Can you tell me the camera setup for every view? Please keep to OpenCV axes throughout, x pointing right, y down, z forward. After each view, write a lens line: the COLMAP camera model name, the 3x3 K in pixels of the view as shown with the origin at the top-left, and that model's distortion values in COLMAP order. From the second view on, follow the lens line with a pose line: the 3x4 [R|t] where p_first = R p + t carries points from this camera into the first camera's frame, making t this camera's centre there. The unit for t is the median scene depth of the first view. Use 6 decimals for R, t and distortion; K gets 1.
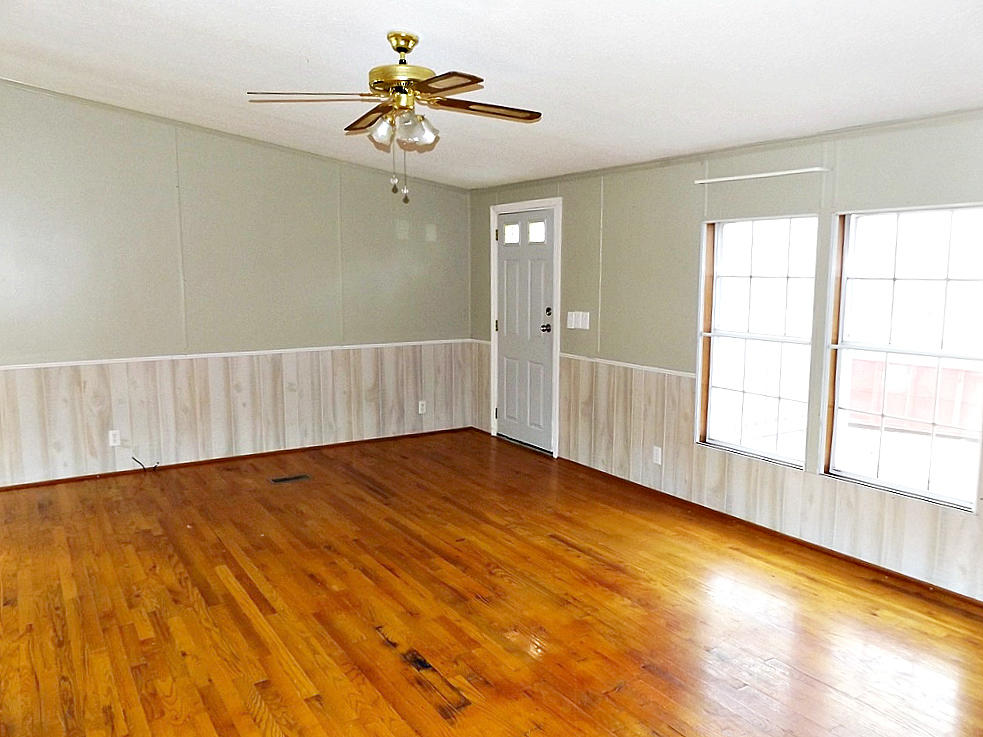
lens RADIAL K [[726.0, 0, 481.5], [0, 726.0, 367.0], [0, 0, 1]] dist [-0.000975, 0.004550]
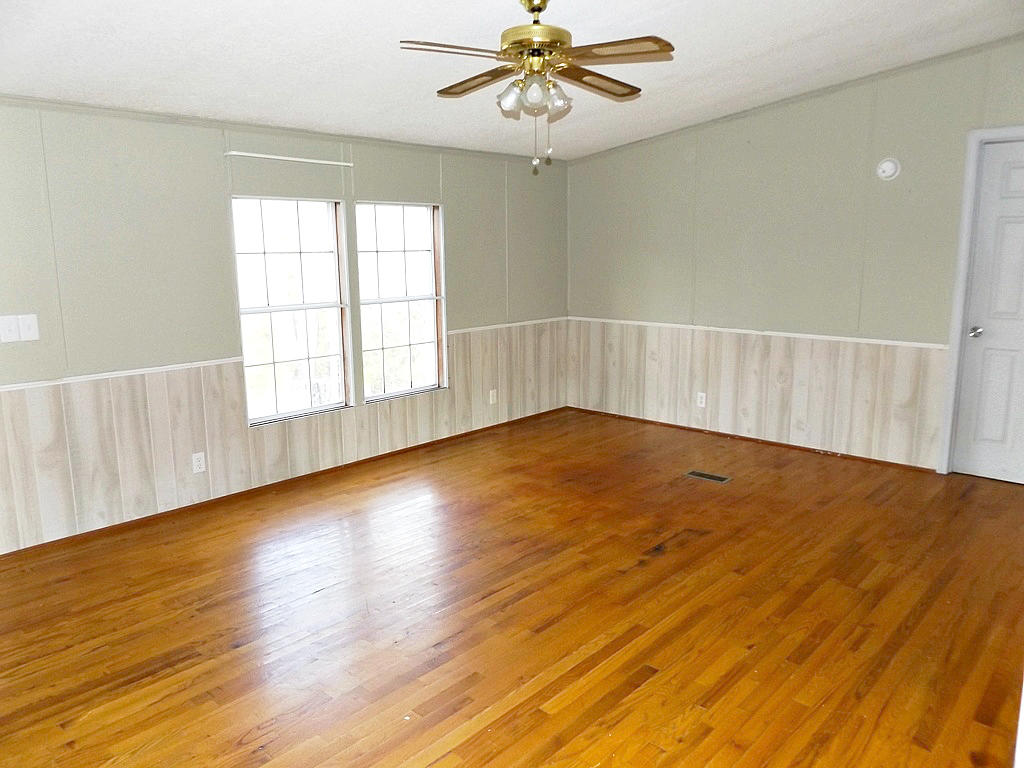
lens RADIAL K [[756.2, 0, 501.6], [0, 756.2, 382.5], [0, 0, 1]] dist [-0.000975, 0.004550]
pose [[-0.253096, -0.174125, 0.951642, -0.981284], [0.134487, 0.967786, 0.212847, -0.162220], [-0.958048, 0.181854, -0.221525, 1.187011]]
